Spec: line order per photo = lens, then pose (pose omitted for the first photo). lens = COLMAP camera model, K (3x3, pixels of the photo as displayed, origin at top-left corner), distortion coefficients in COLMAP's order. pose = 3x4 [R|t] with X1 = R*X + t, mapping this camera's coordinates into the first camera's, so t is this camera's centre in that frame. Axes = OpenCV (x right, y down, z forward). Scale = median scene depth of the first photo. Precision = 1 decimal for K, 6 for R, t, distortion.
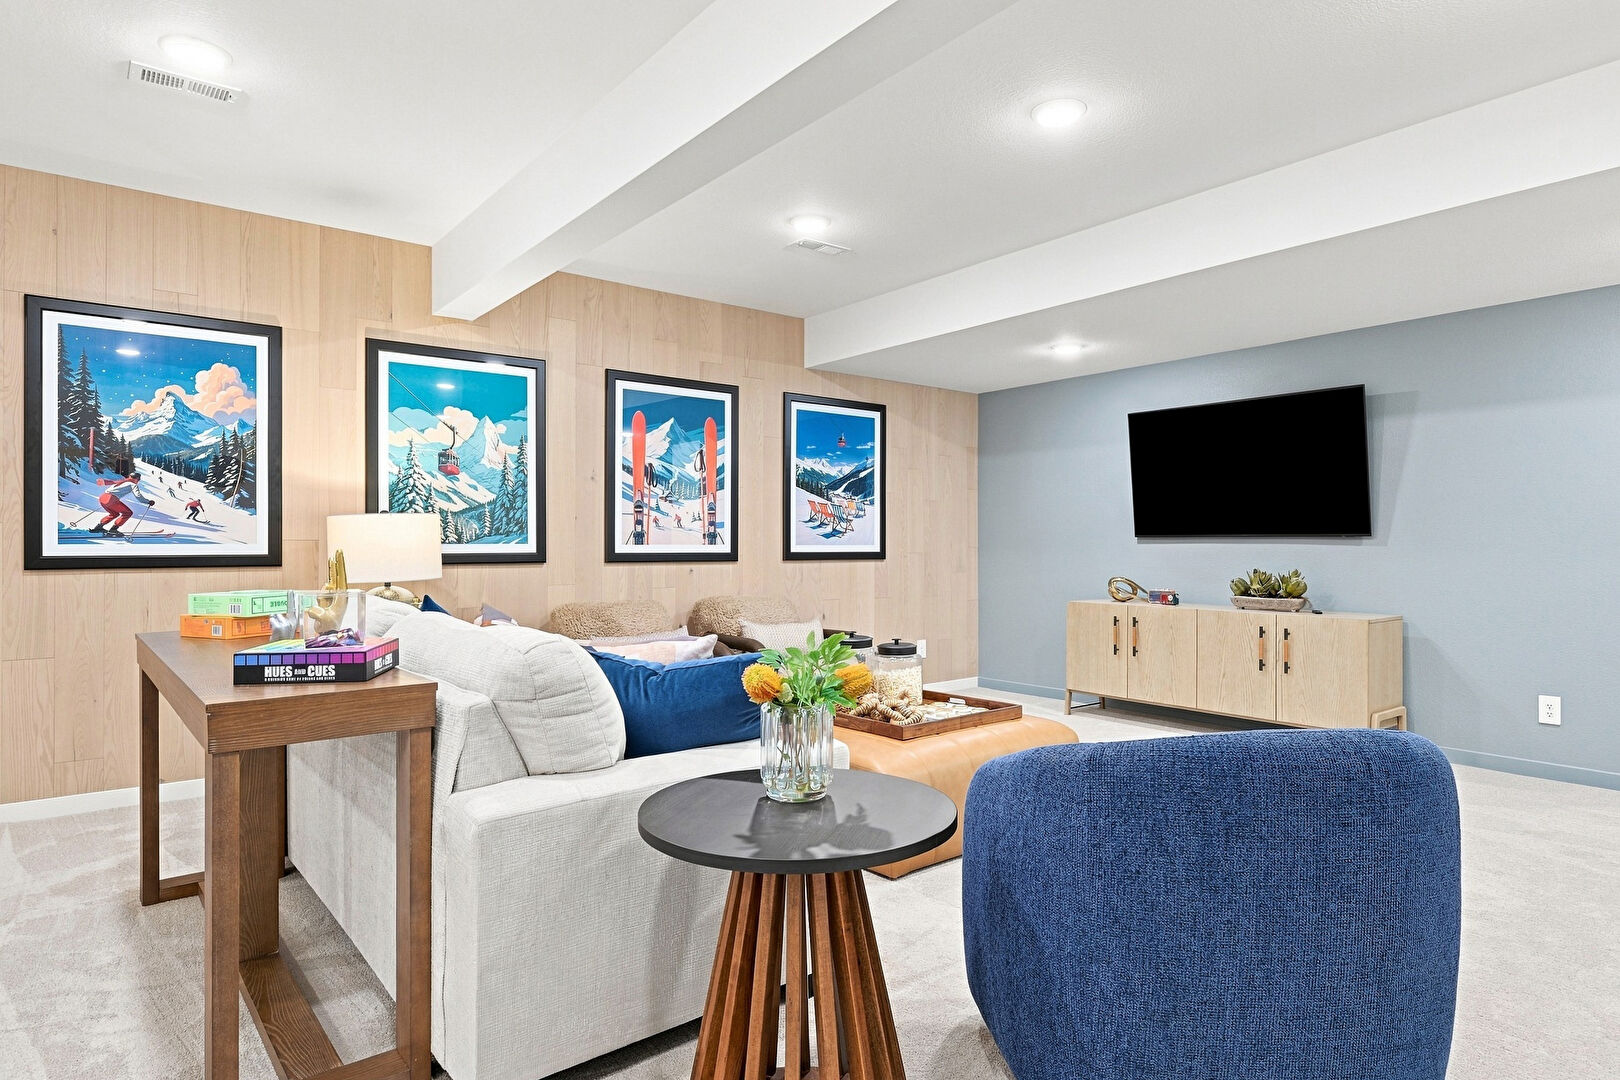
lens RADIAL K [[863.7, 0, 806.8], [0, 863.7, 538.1], [0, 0, 1]] dist [-0.002303, -0.001132]
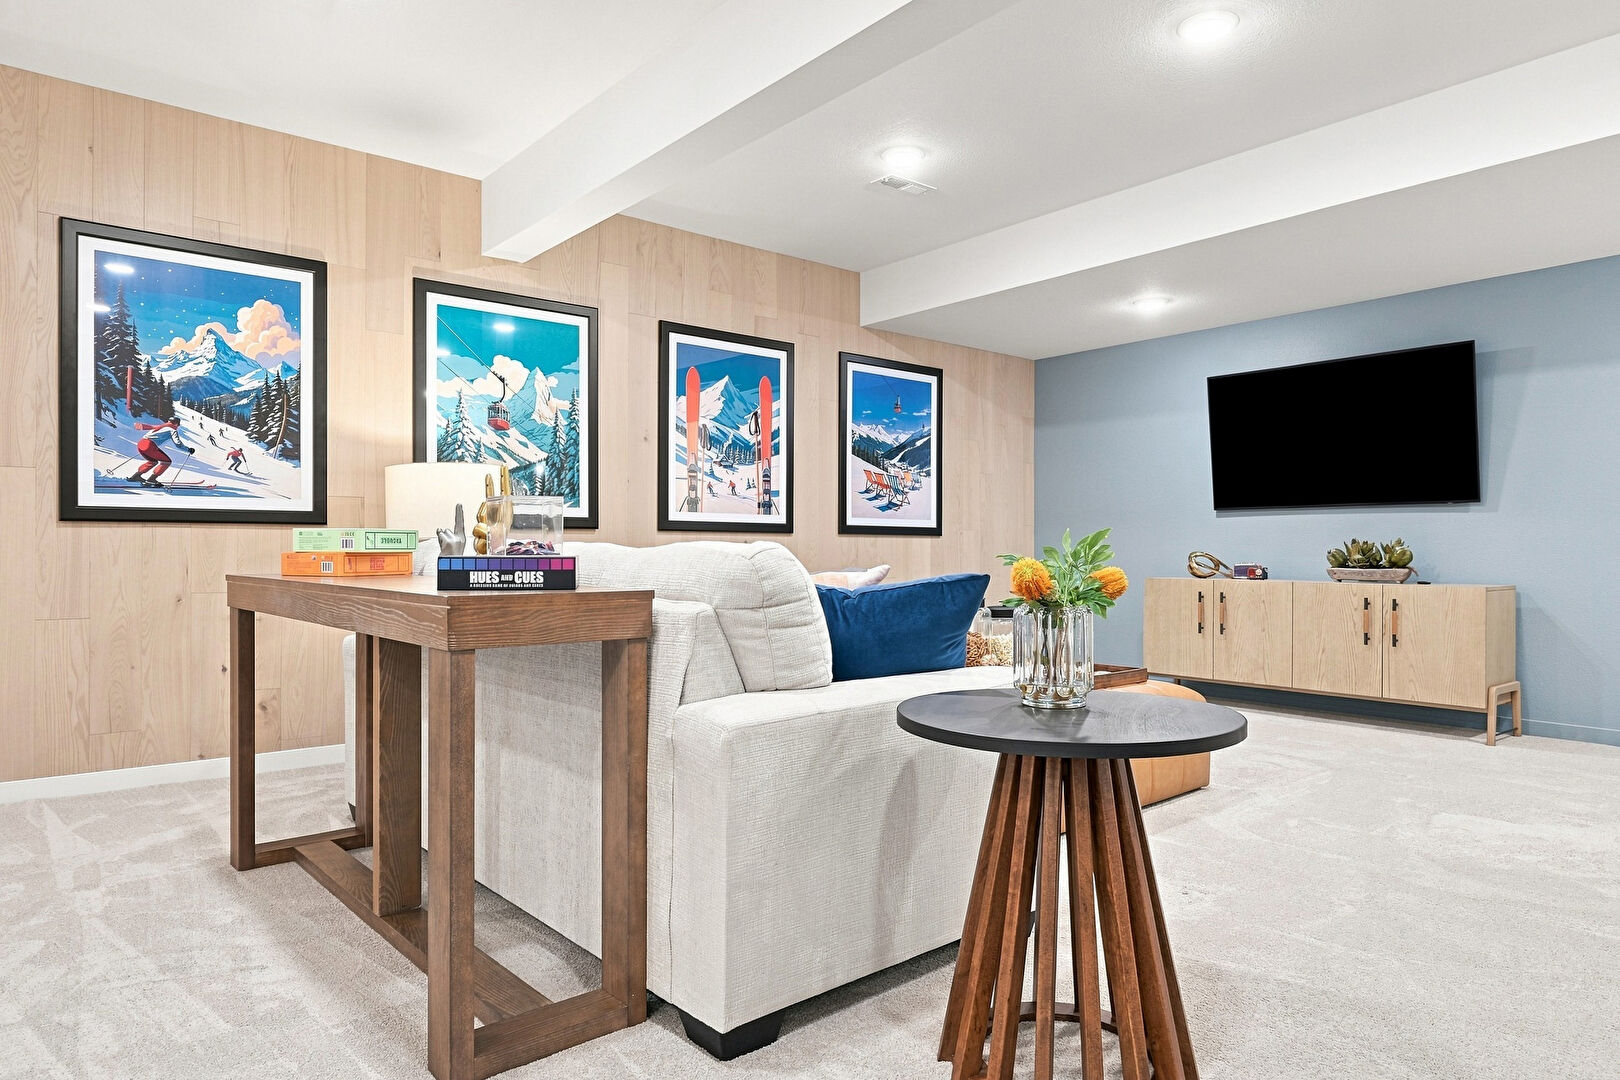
lens RADIAL K [[941.9, 0, 808.7], [0, 941.9, 540.4], [0, 0, 1]] dist [-0.004641, -0.000997]
pose [[0.999653, 0.001556, 0.026305, -0.106089], [-0.001522, 0.999998, -0.001292, 0.042228], [-0.026307, 0.001251, 0.999653, -0.006105]]
